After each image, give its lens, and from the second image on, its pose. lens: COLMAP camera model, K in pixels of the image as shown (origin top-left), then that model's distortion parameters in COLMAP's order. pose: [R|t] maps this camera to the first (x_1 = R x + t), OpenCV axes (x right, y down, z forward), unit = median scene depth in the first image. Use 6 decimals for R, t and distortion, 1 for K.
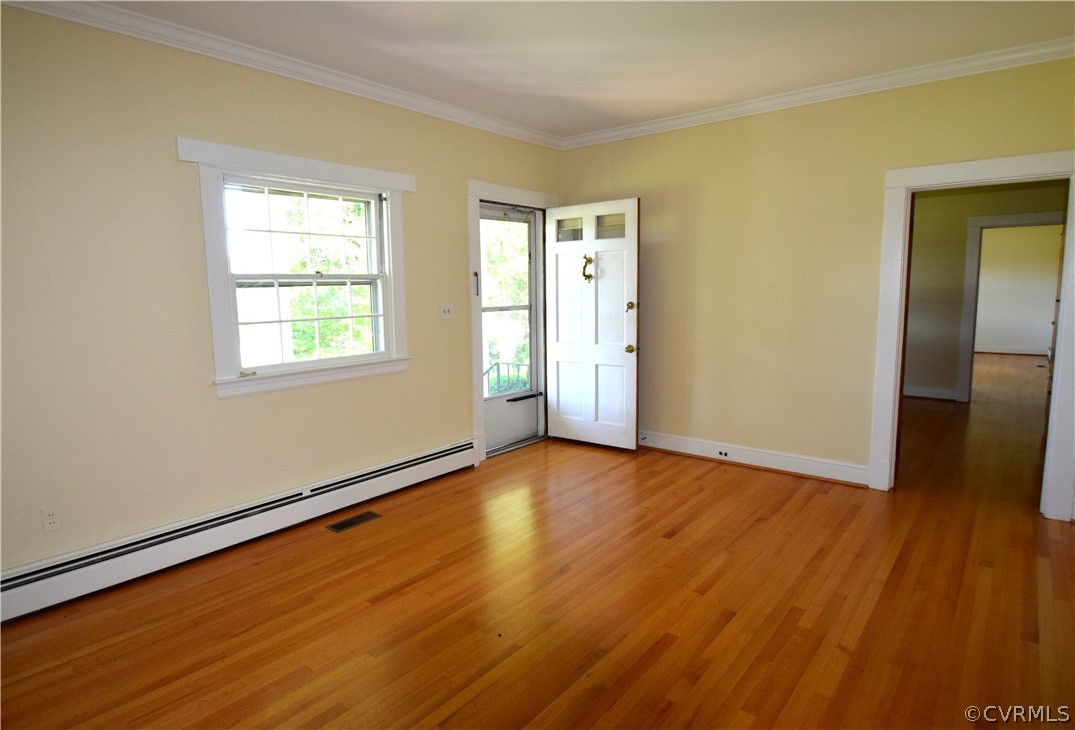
lens RADIAL K [[616.3, 0, 537.5], [0, 616.3, 365.0], [0, 0, 1]] dist [-0.000388, -0.000142]
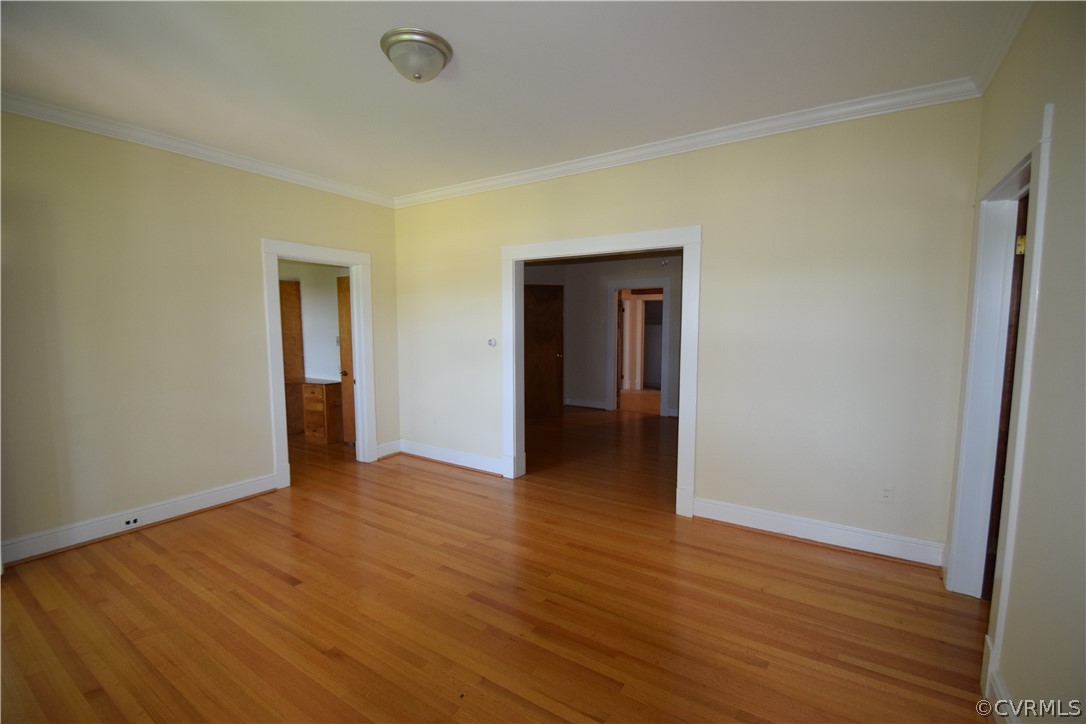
lens RADIAL K [[485.1, 0, 543.0], [0, 485.1, 362.0], [0, 0, 1]] dist [0.033690, -0.000176]
pose [[-0.096882, -0.065905, 0.993111, -0.201545], [0.131202, 0.988252, 0.078381, -0.024951], [-0.986610, 0.137892, -0.087097, 0.229526]]
